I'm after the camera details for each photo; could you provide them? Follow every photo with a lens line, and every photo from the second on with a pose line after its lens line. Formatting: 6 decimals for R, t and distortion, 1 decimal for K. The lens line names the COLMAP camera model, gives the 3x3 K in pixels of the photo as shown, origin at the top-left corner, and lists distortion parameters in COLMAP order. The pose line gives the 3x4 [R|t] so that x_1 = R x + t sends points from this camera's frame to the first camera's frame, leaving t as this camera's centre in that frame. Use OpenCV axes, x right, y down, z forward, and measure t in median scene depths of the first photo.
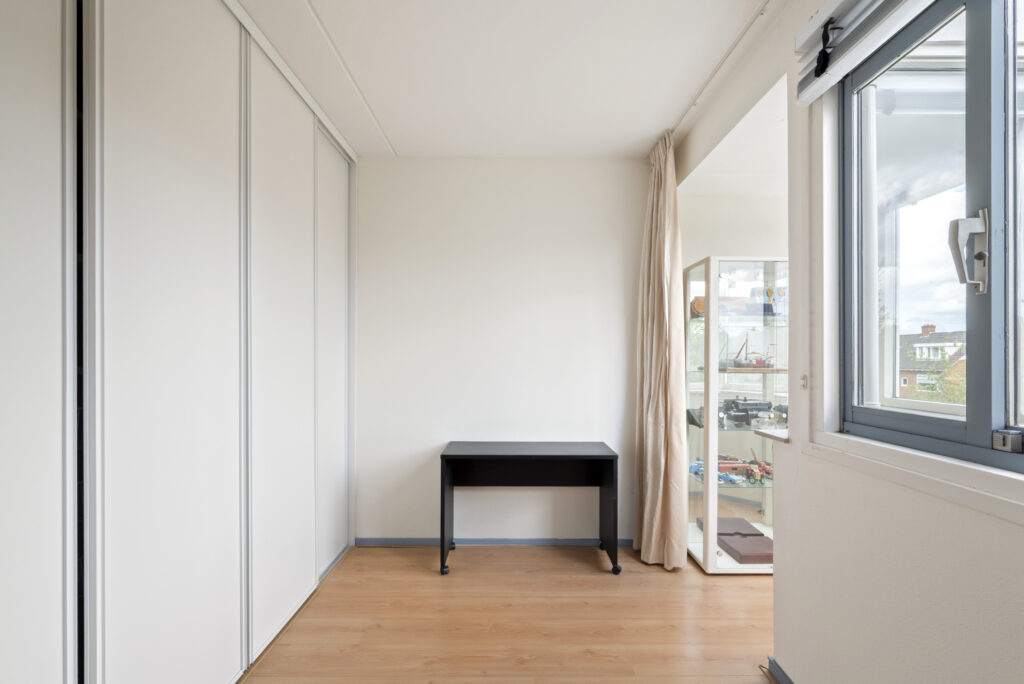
lens RADIAL K [[453.4, 0, 510.8], [0, 453.4, 337.9], [0, 0, 1]] dist [-0.001906, -0.000155]
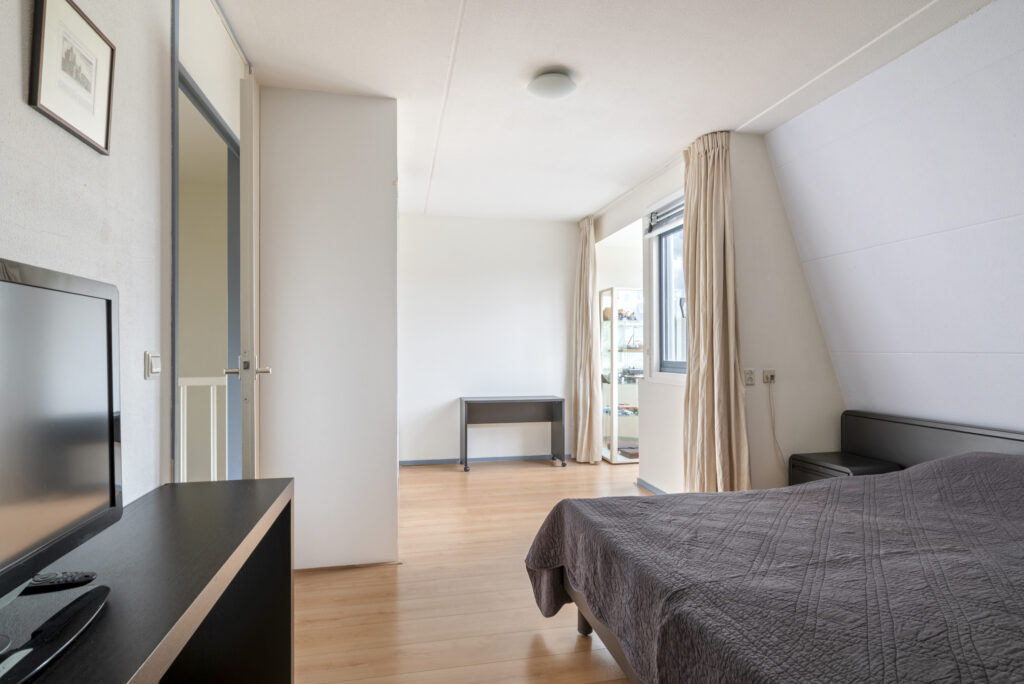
lens RADIAL K [[540.3, 0, 508.2], [0, 540.3, 348.0], [0, 0, 1]] dist [0.000966, 0.000462]
pose [[0.979130, -0.018788, 0.202366, -0.374506], [0.011223, 0.999197, 0.038465, -0.024755], [-0.202926, -0.035391, 0.978554, -0.940069]]
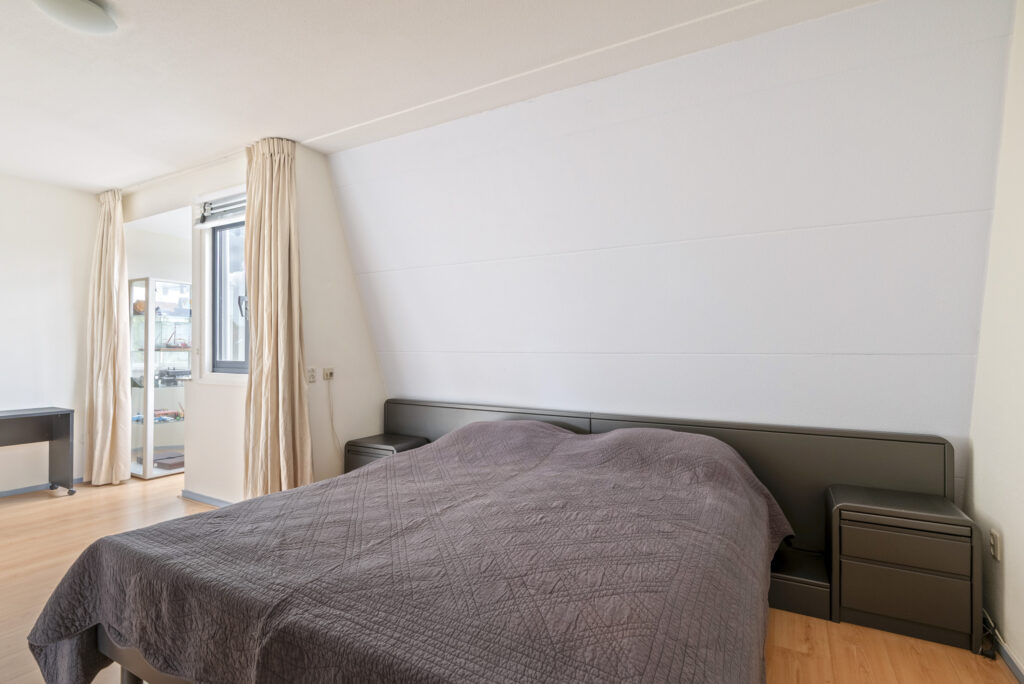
lens RADIAL K [[494.5, 0, 513.4], [0, 494.5, 345.6], [0, 0, 1]] dist [-0.000088, 0.000072]
pose [[0.492653, -0.011356, 0.870152, -0.400038], [-0.027163, 0.999227, 0.028419, -0.025211], [-0.869802, -0.037637, 0.491964, -0.877983]]
